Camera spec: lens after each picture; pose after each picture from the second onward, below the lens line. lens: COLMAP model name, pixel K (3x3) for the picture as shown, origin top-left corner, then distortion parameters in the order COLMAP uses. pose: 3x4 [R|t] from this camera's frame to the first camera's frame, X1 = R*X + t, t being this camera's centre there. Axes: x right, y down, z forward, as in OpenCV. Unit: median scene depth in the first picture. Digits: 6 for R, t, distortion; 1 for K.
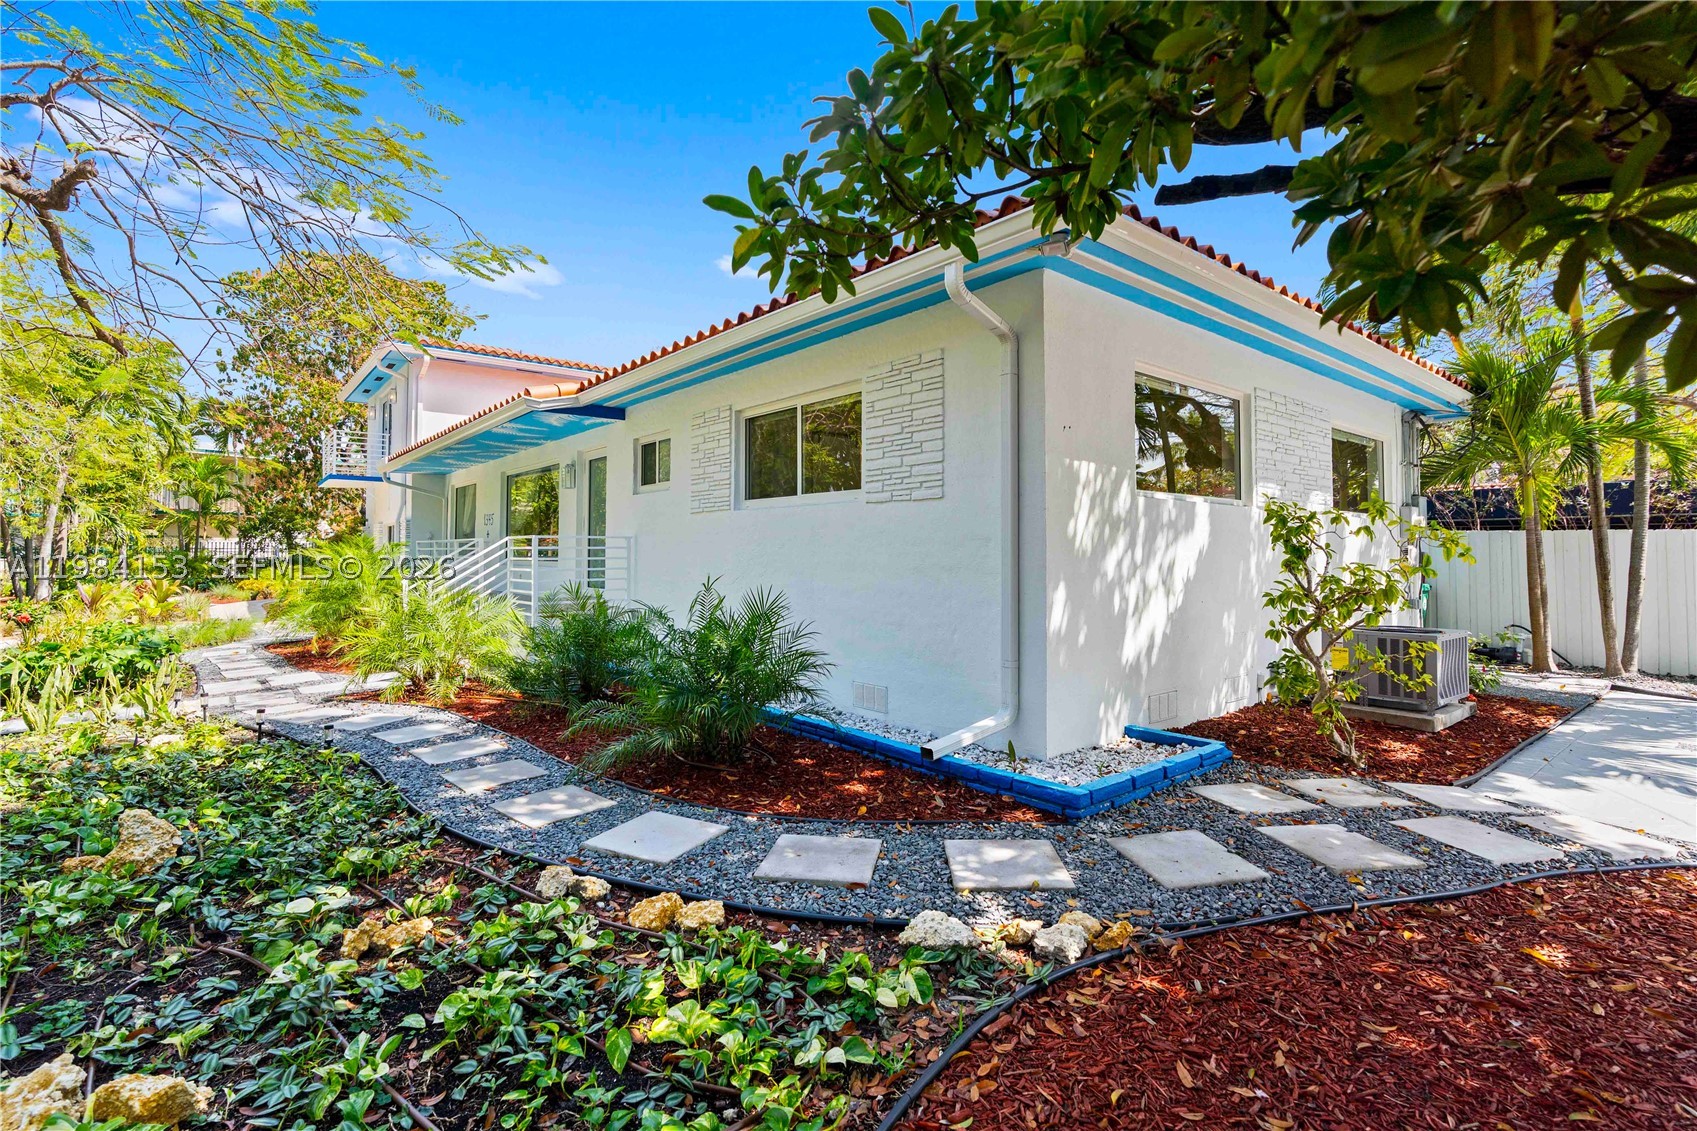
lens RADIAL K [[772.8, 0, 826.7], [0, 772.8, 535.6], [0, 0, 1]] dist [0.000701, 0.000090]
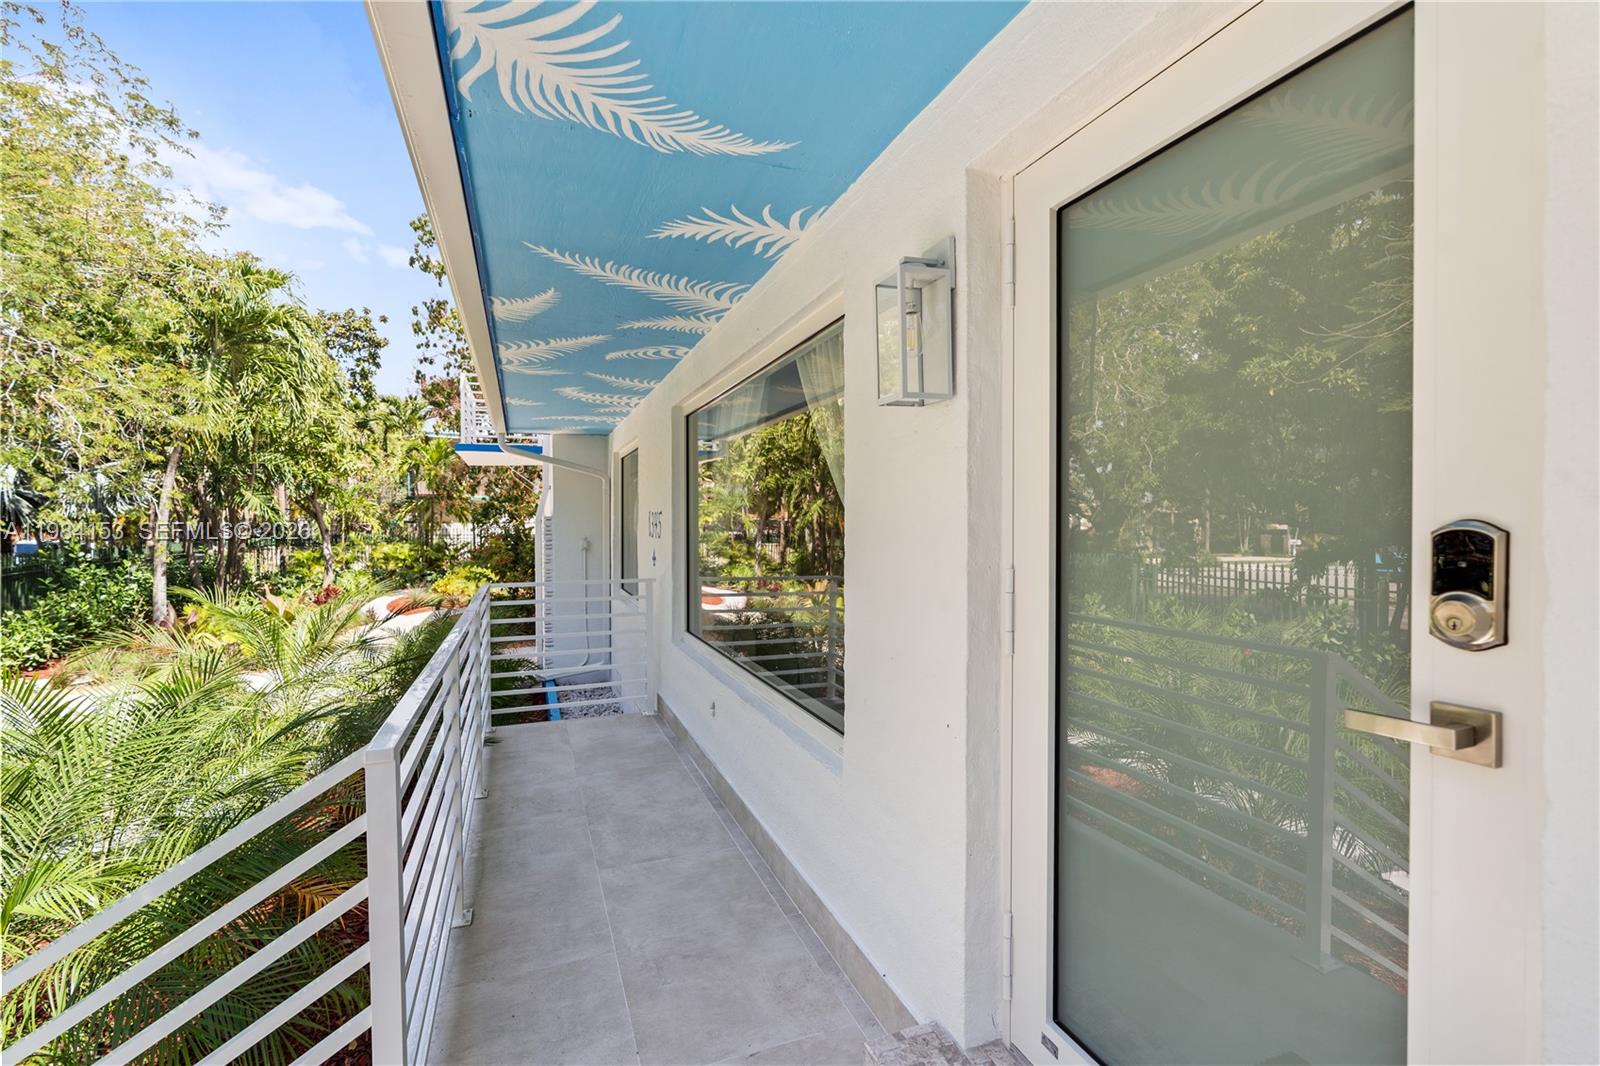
lens RADIAL K [[719.9, 0, 800.0], [0, 719.9, 533.0], [0, 0, 1]] dist [0.001120, 0.000153]
pose [[0.951543, -0.002544, -0.307504, -0.125065], [0.014366, 0.999242, 0.036187, -0.014351], [0.307179, -0.038852, 0.950858, 0.335447]]
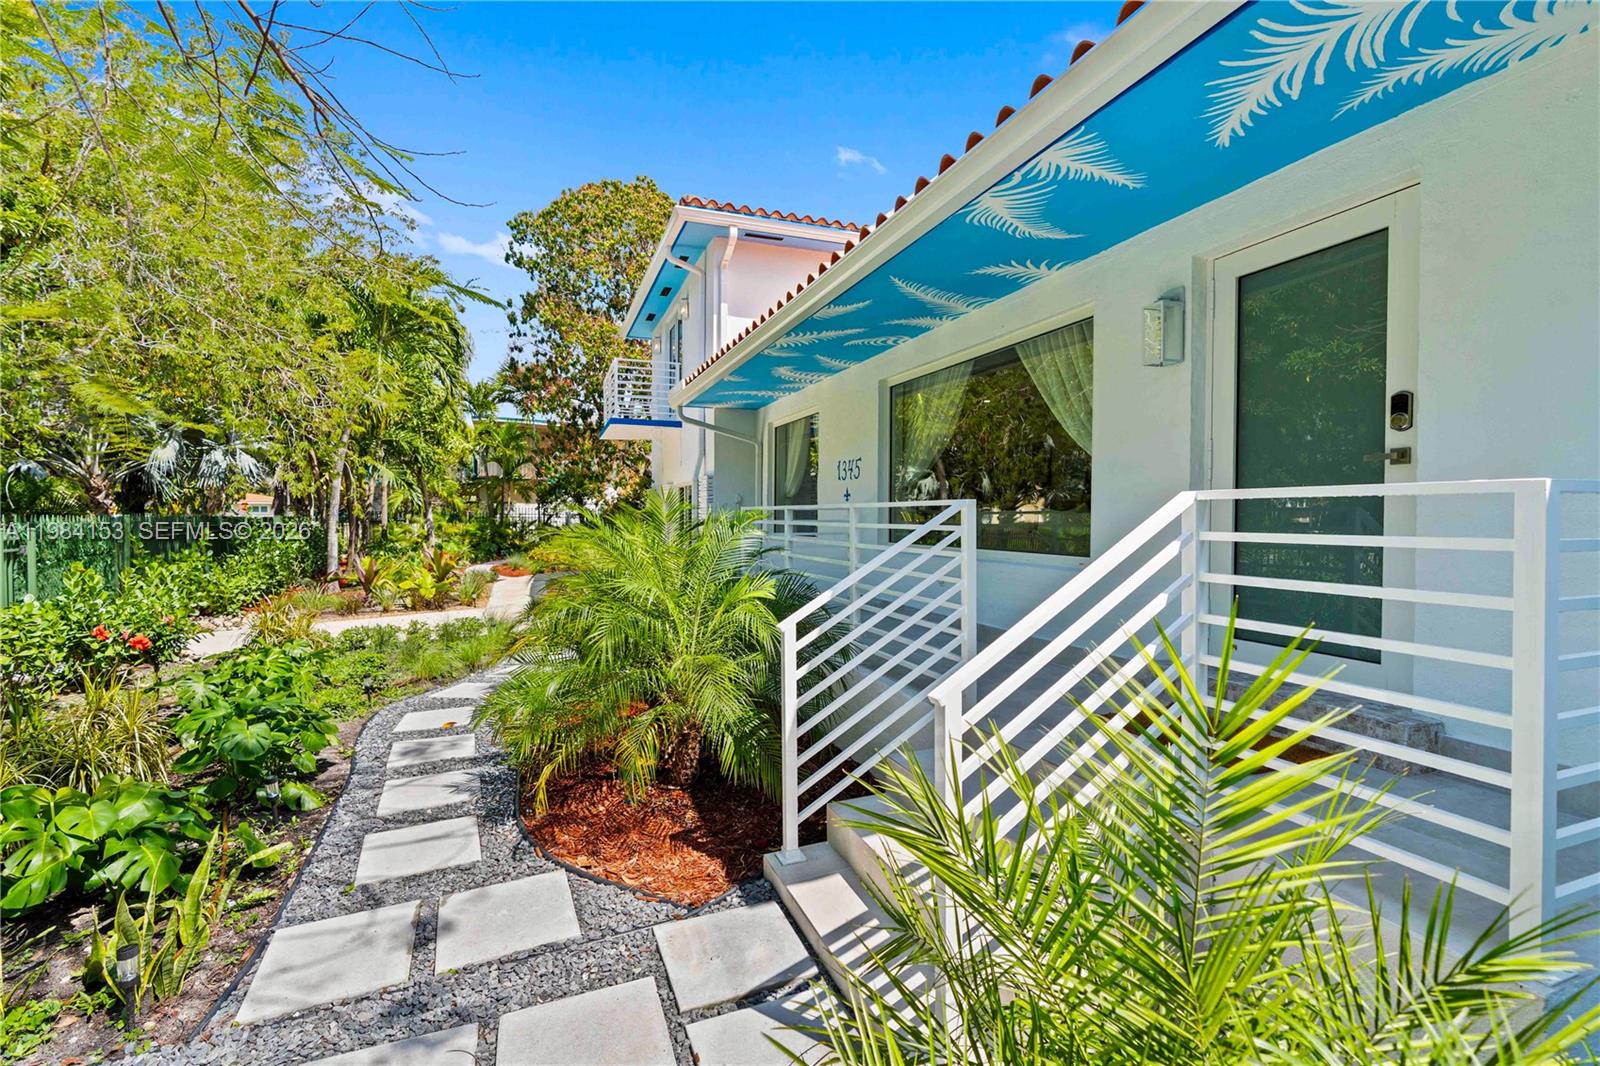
lens RADIAL K [[730.6, 0, 800.0], [0, 730.6, 533.0], [0, 0, 1]] dist [-0.002902, 0.000135]
pose [[0.946982, 0.009027, -0.321161, -0.154873], [0.005301, 0.999030, 0.043710, 0.001900], [0.321244, -0.043095, 0.946015, 0.246994]]
